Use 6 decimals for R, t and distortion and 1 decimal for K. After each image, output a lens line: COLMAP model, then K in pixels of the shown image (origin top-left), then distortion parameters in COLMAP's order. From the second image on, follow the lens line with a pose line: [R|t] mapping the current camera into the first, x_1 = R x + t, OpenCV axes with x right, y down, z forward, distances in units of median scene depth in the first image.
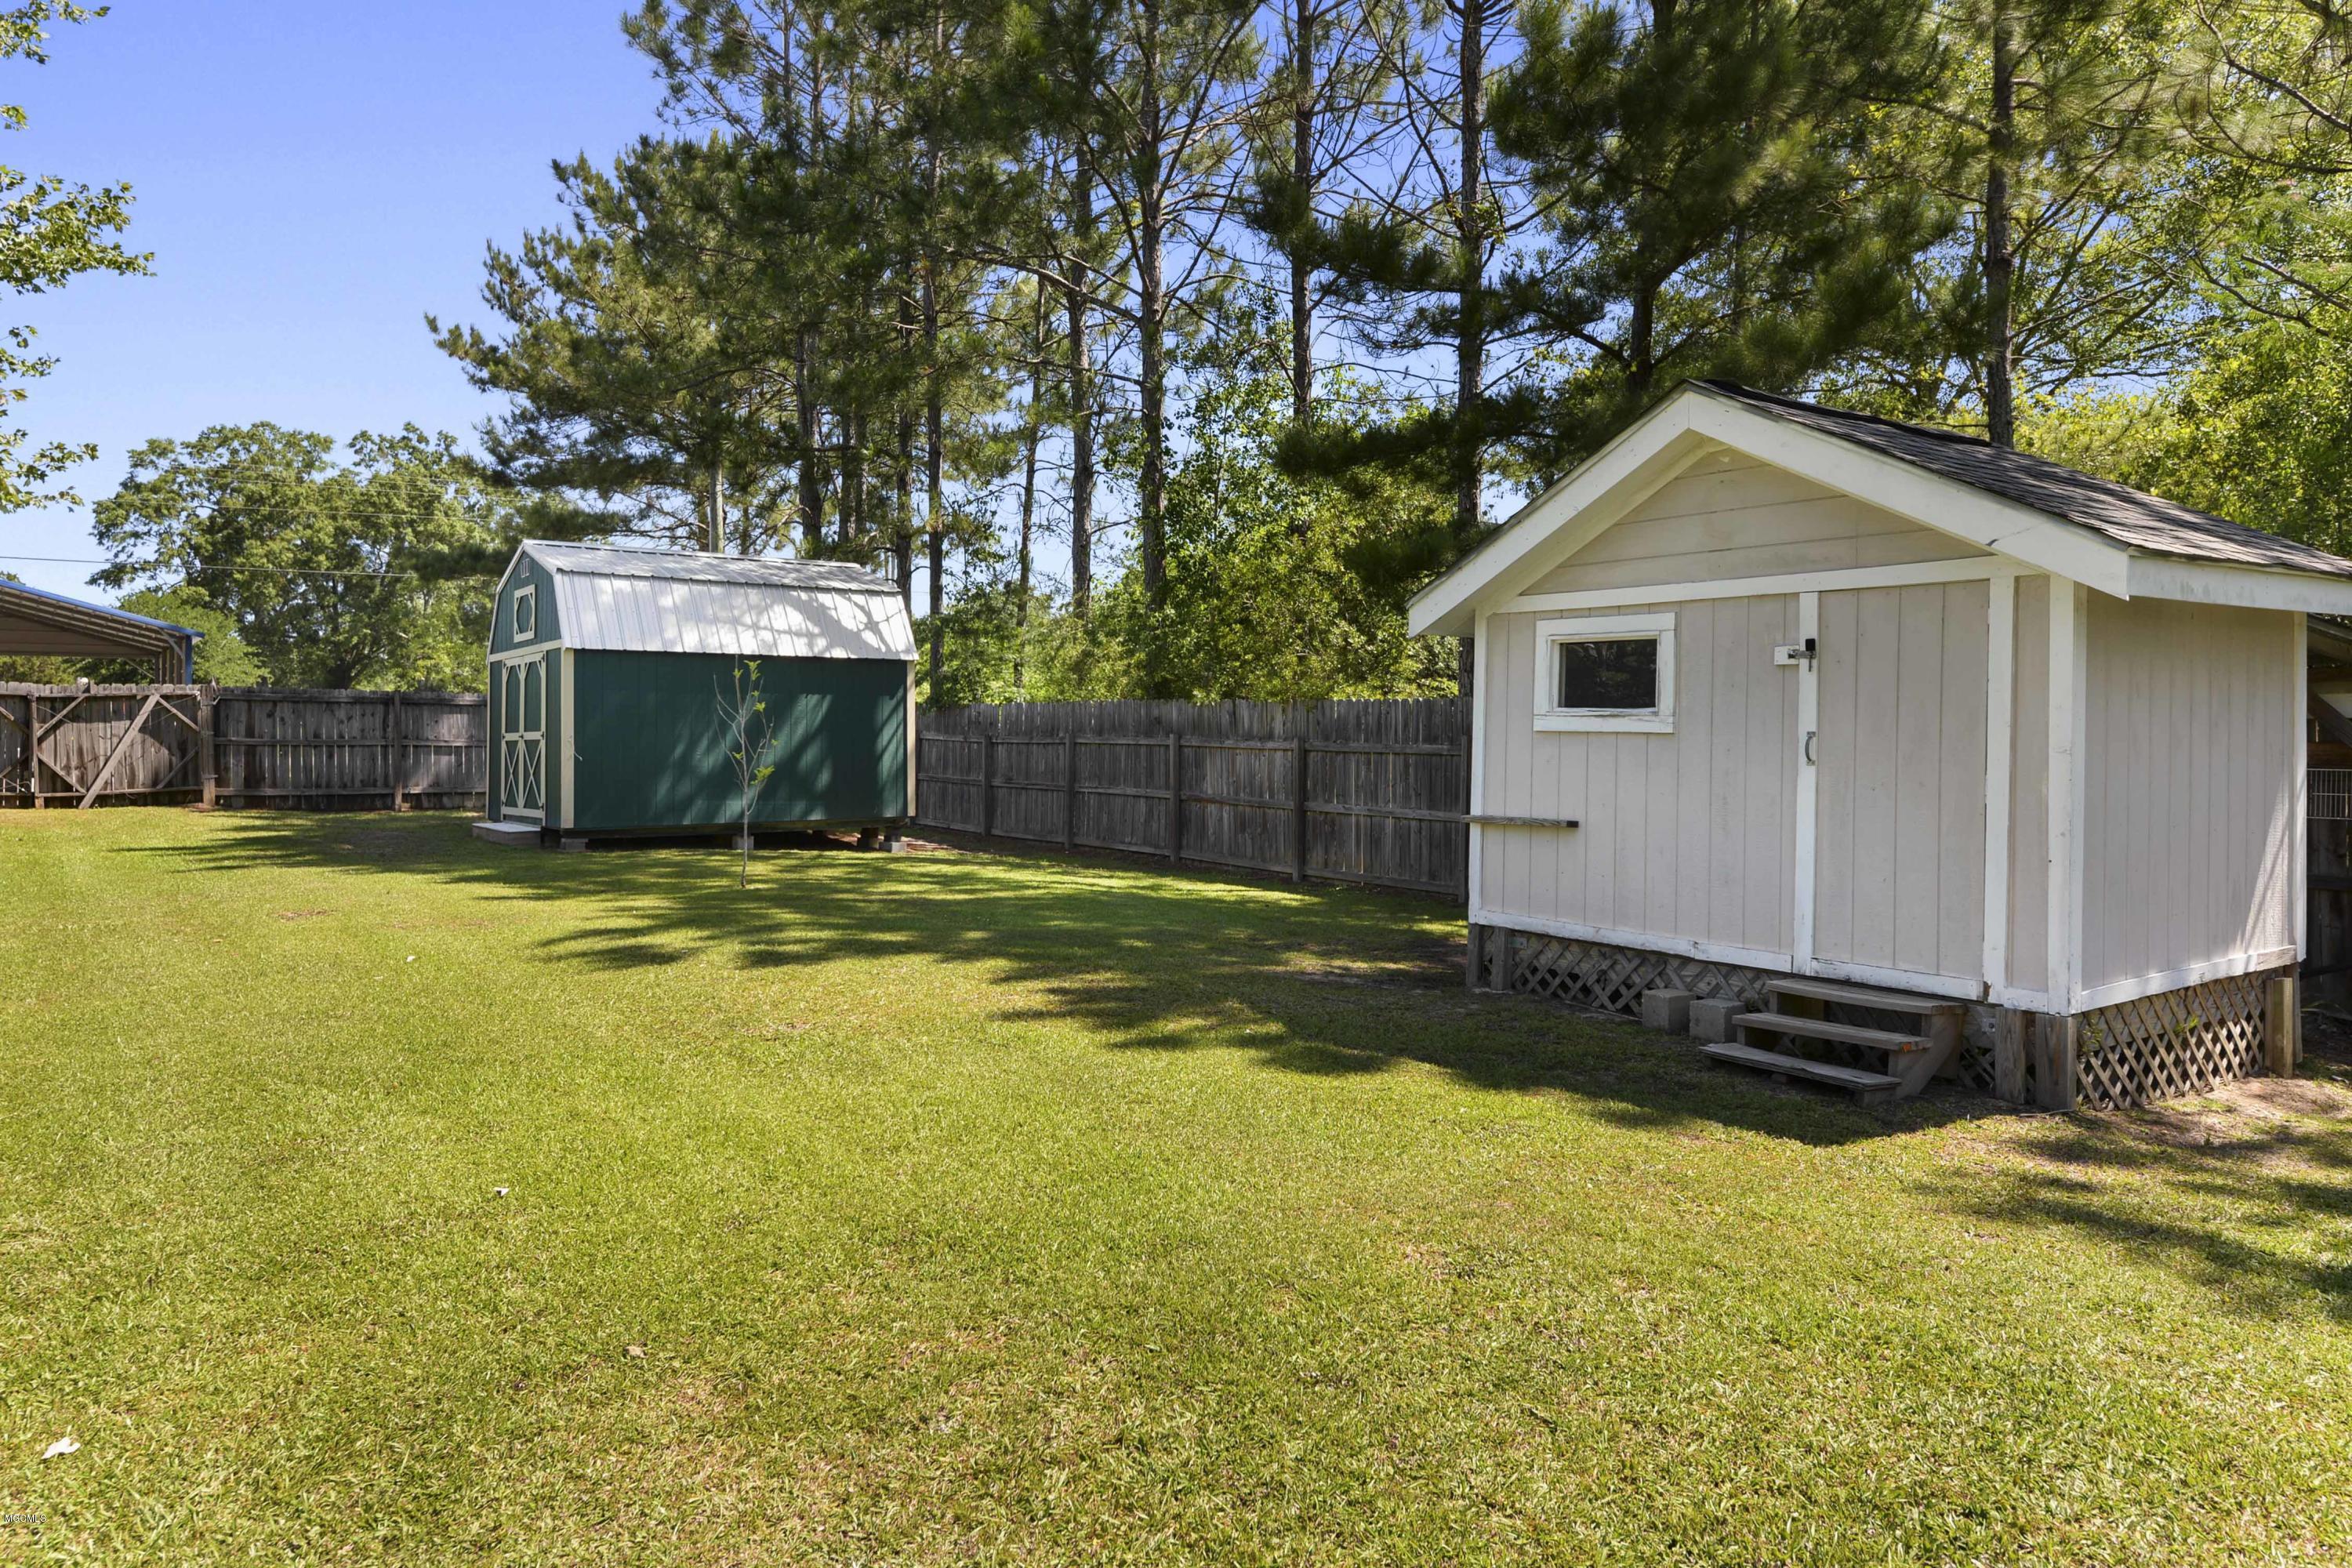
lens RADIAL K [[1488.2, 0, 1176.0], [0, 1488.2, 784.0], [0, 0, 1]] dist [-0.002710, -0.001028]
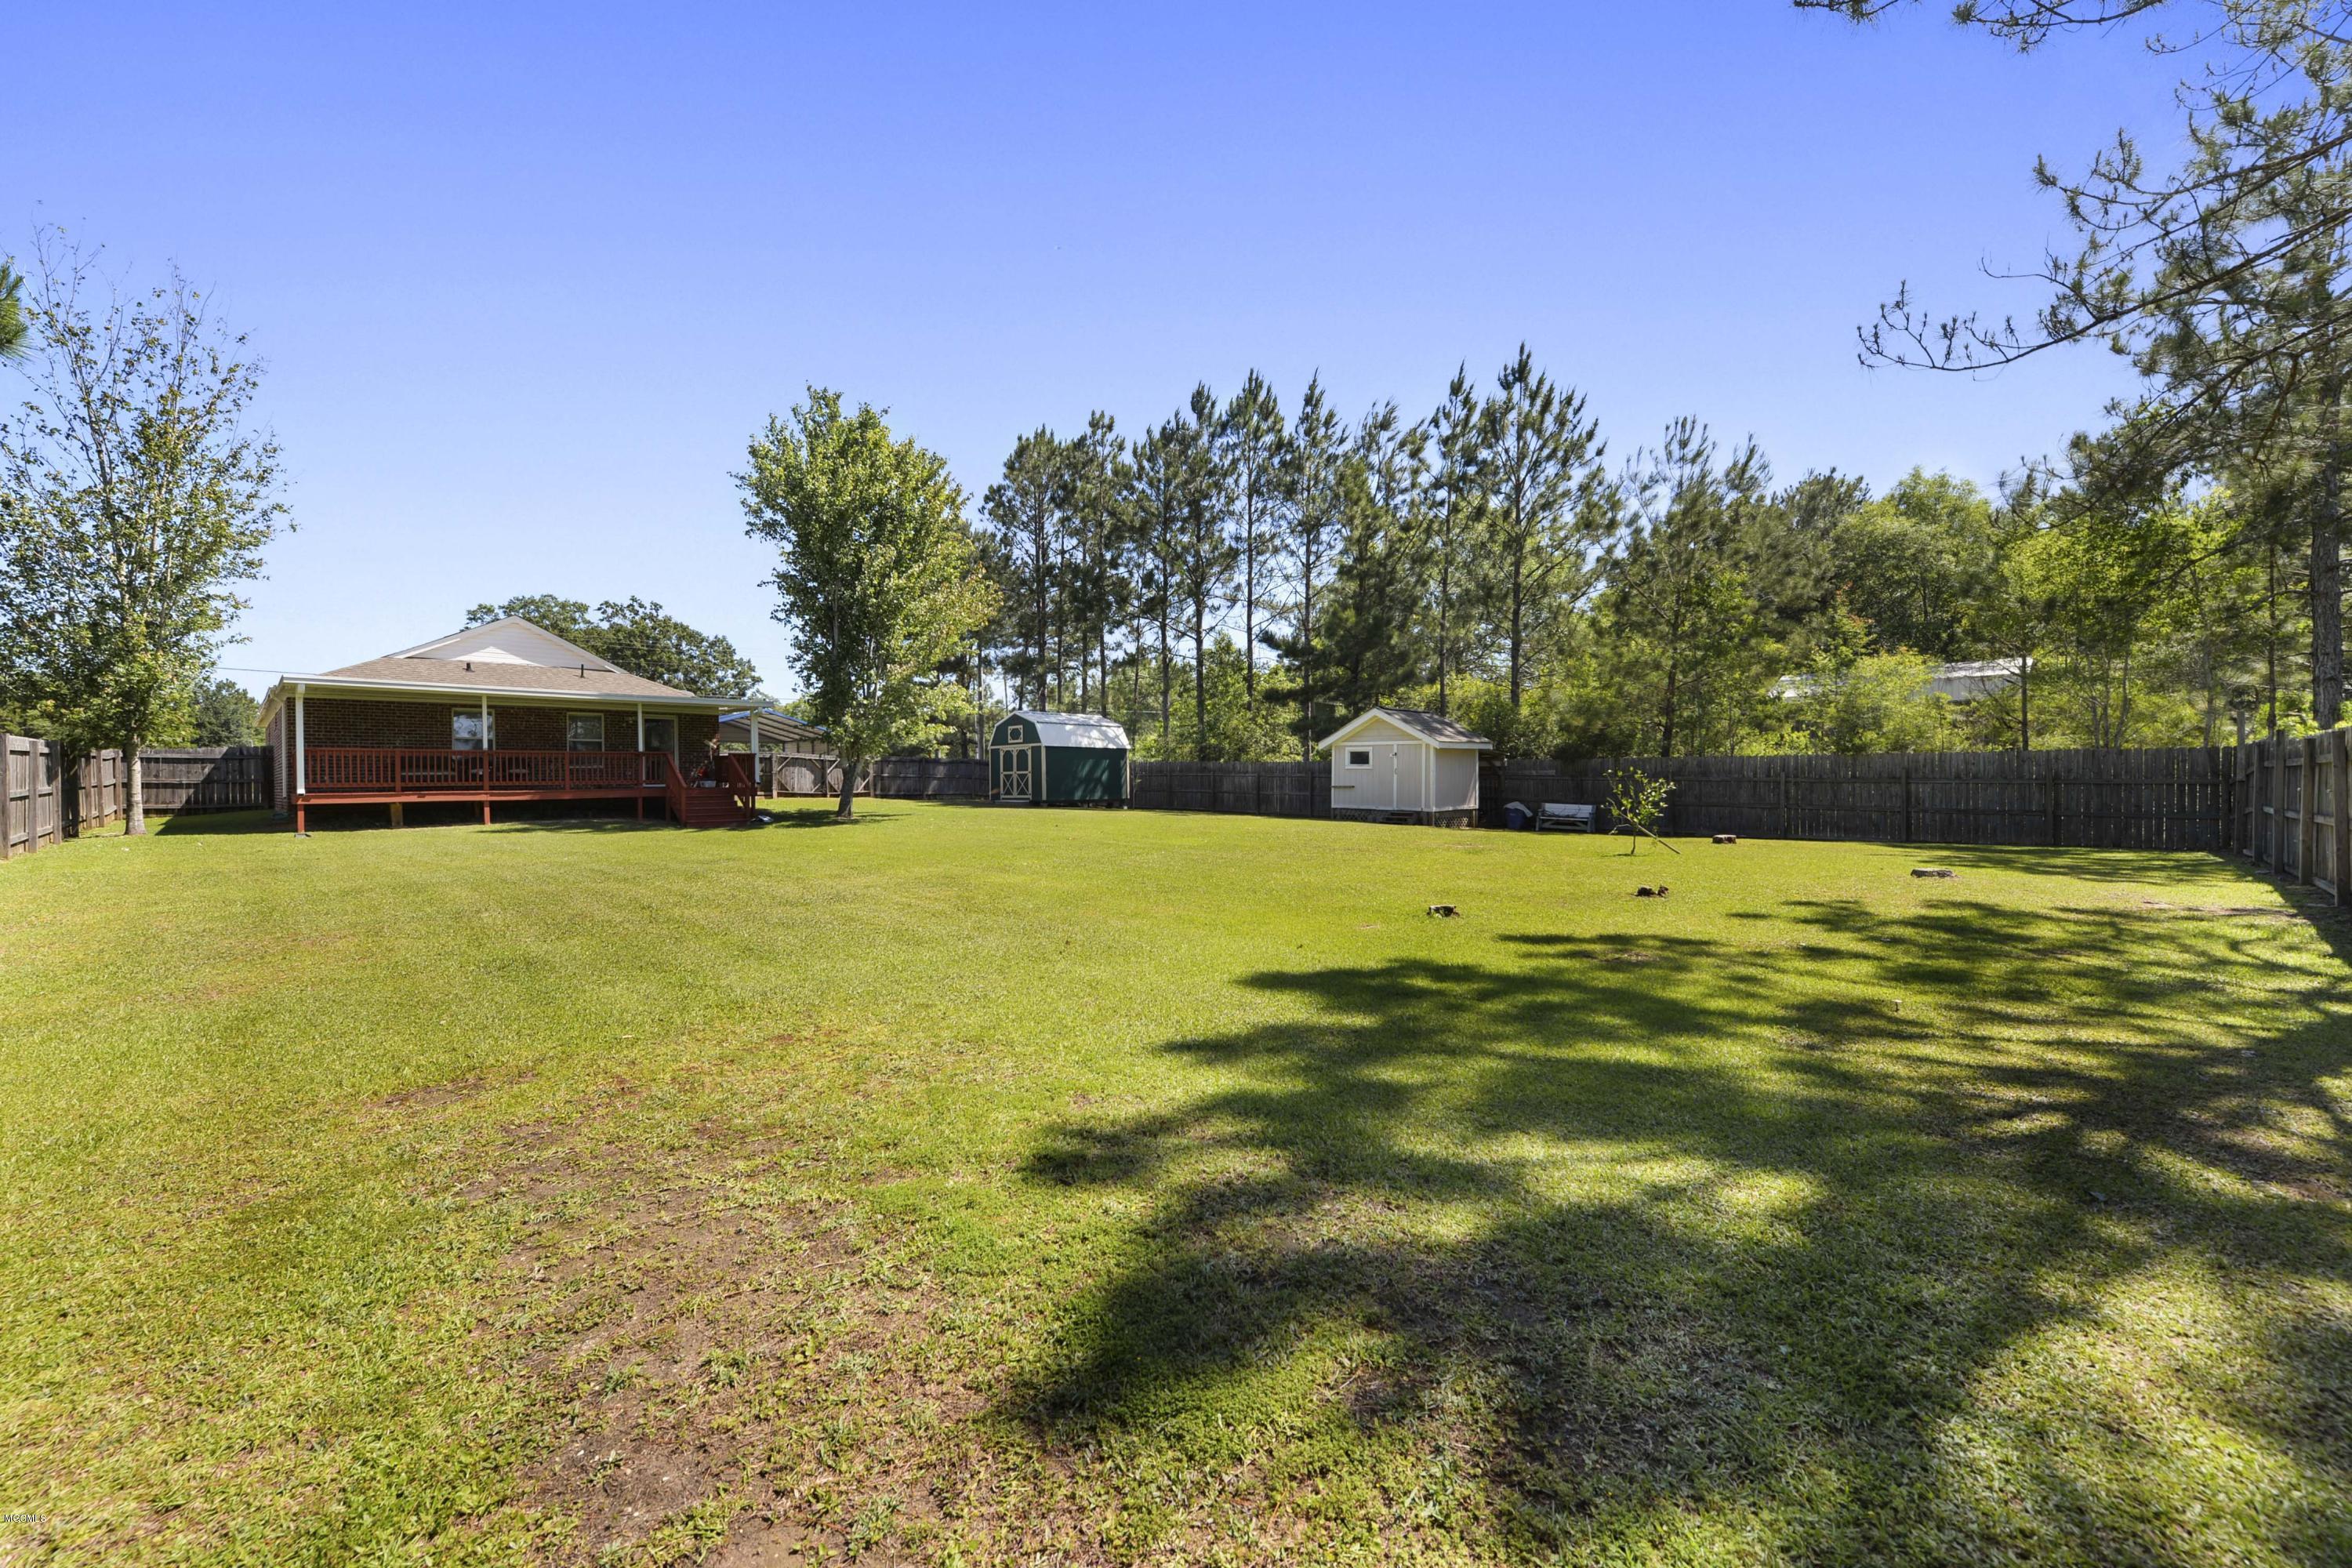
lens RADIAL K [[938.5, 0, 1168.1], [0, 938.5, 778.3], [0, 0, 1]] dist [0.000617, 0.000054]
pose [[0.990403, -0.003818, 0.138159, -0.351768], [0.008381, 0.999438, -0.032459, 0.042732], [-0.137957, 0.033305, 0.989878, -0.922155]]
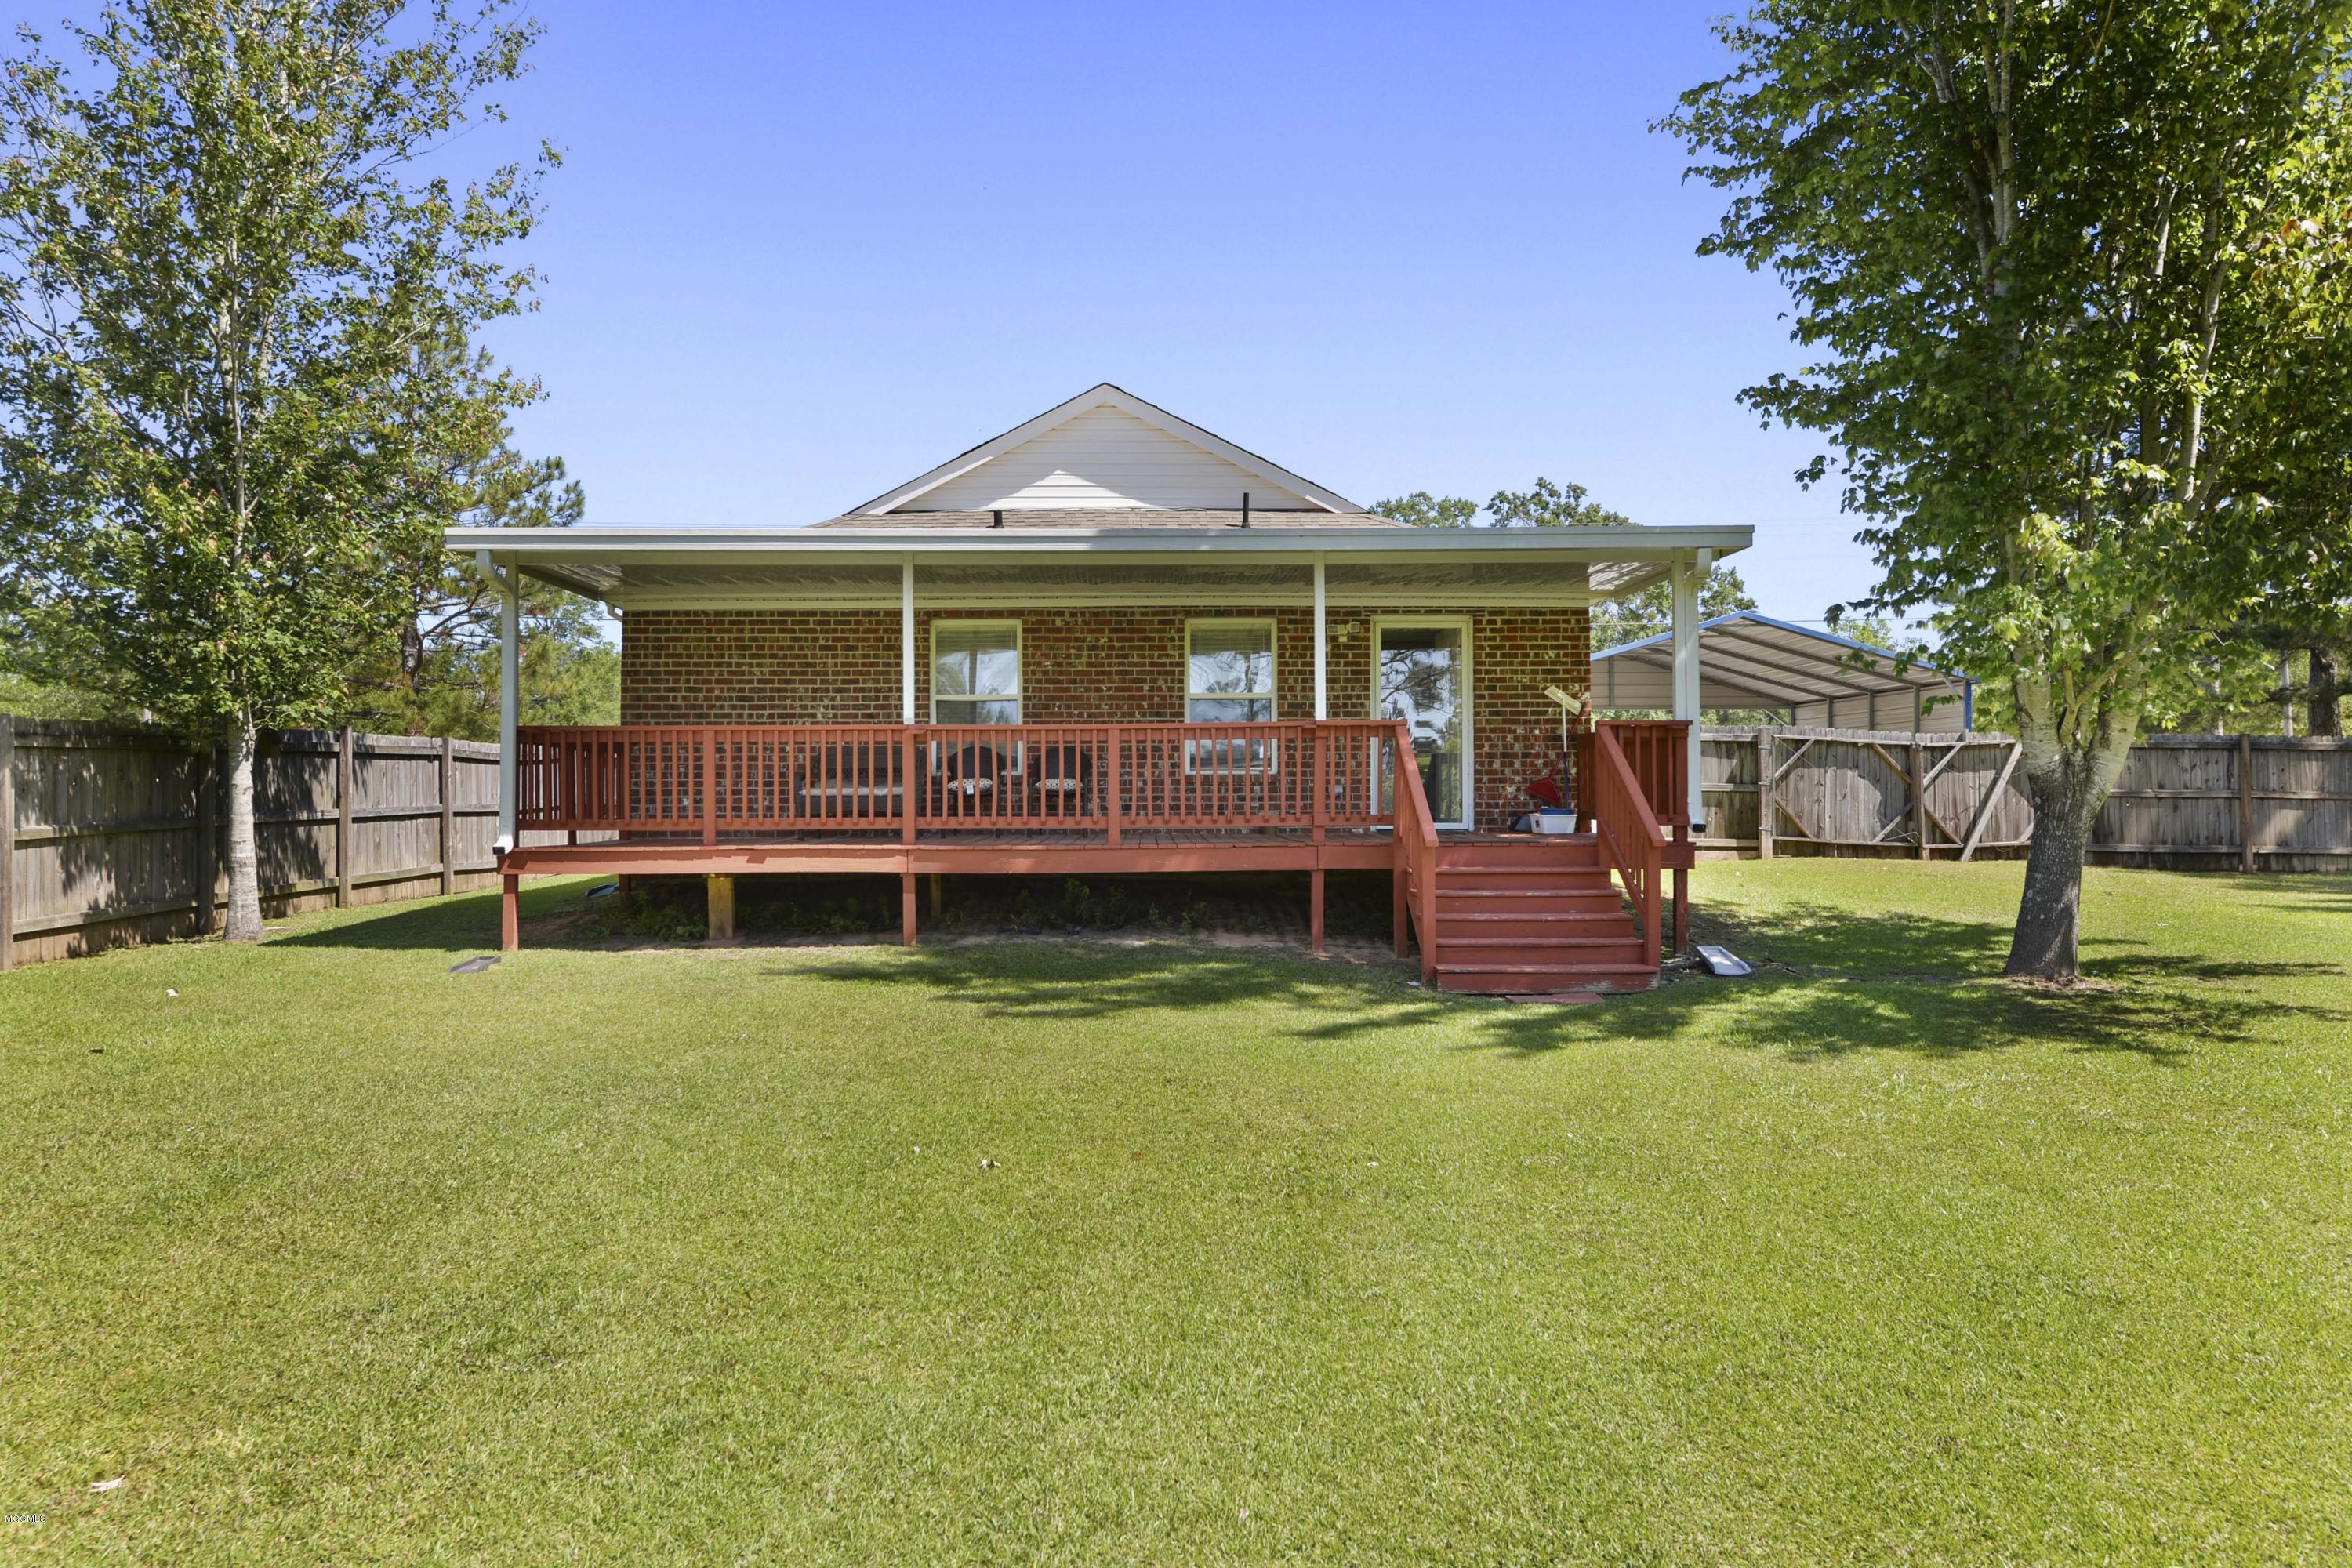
lens RADIAL K [[1613.8, 0, 1176.0], [0, 1613.8, 784.0], [0, 0, 1]] dist [0.038678, 0.000045]
pose [[0.816375, -0.003919, -0.577508, -0.541813], [-0.017284, 0.999363, -0.031214, 0.008500], [0.577263, 0.035464, 0.815788, -0.165547]]
